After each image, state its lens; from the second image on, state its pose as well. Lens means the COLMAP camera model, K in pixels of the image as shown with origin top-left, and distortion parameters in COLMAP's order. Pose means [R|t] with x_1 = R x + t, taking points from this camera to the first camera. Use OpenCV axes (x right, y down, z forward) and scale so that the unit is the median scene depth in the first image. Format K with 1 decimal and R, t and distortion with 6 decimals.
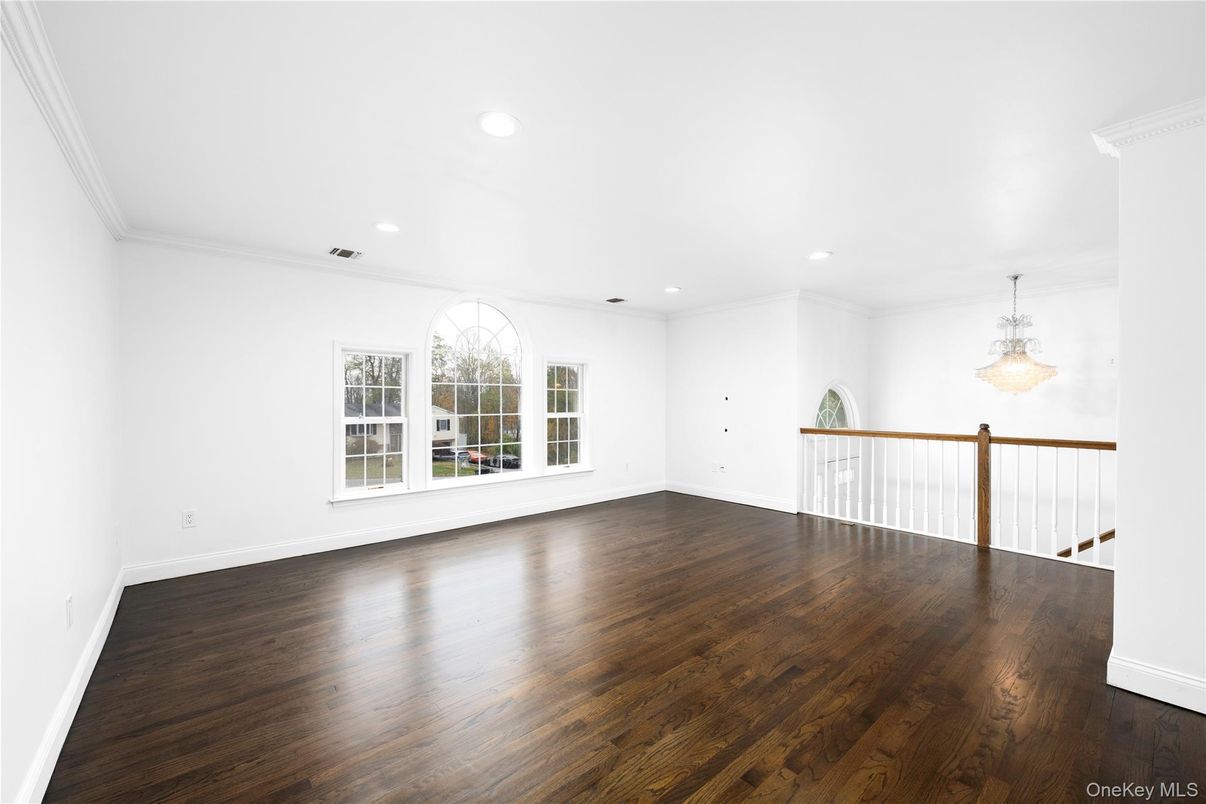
lens RADIAL K [[509.5, 0, 603.0], [0, 509.5, 402.0], [0, 0, 1]] dist [-0.001461, -0.000324]
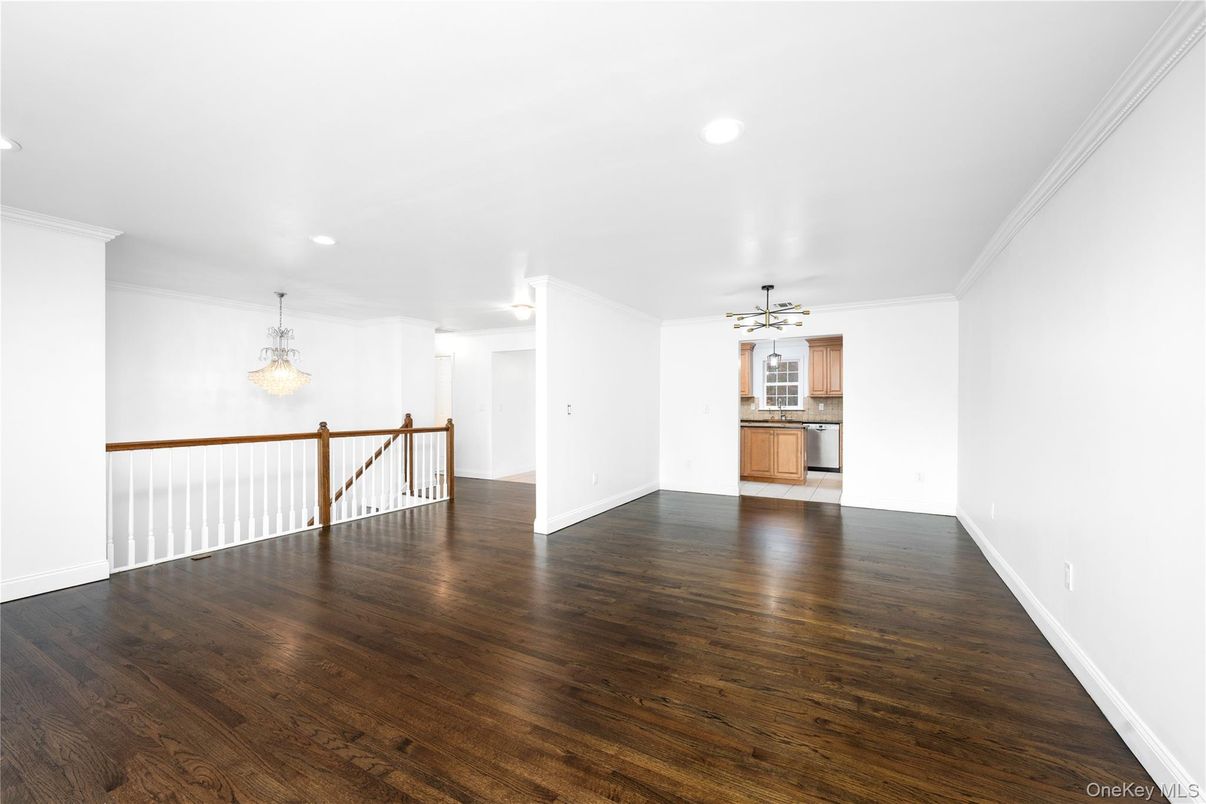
lens RADIAL K [[484.5, 0, 603.0], [0, 484.5, 402.0], [0, 0, 1]] dist [-0.001760, -0.000522]
pose [[-0.373013, 0.005489, 0.927810, -0.525537], [0.003392, 0.999984, -0.004552, 0.004251], [-0.927820, 0.001450, -0.373025, 0.822369]]
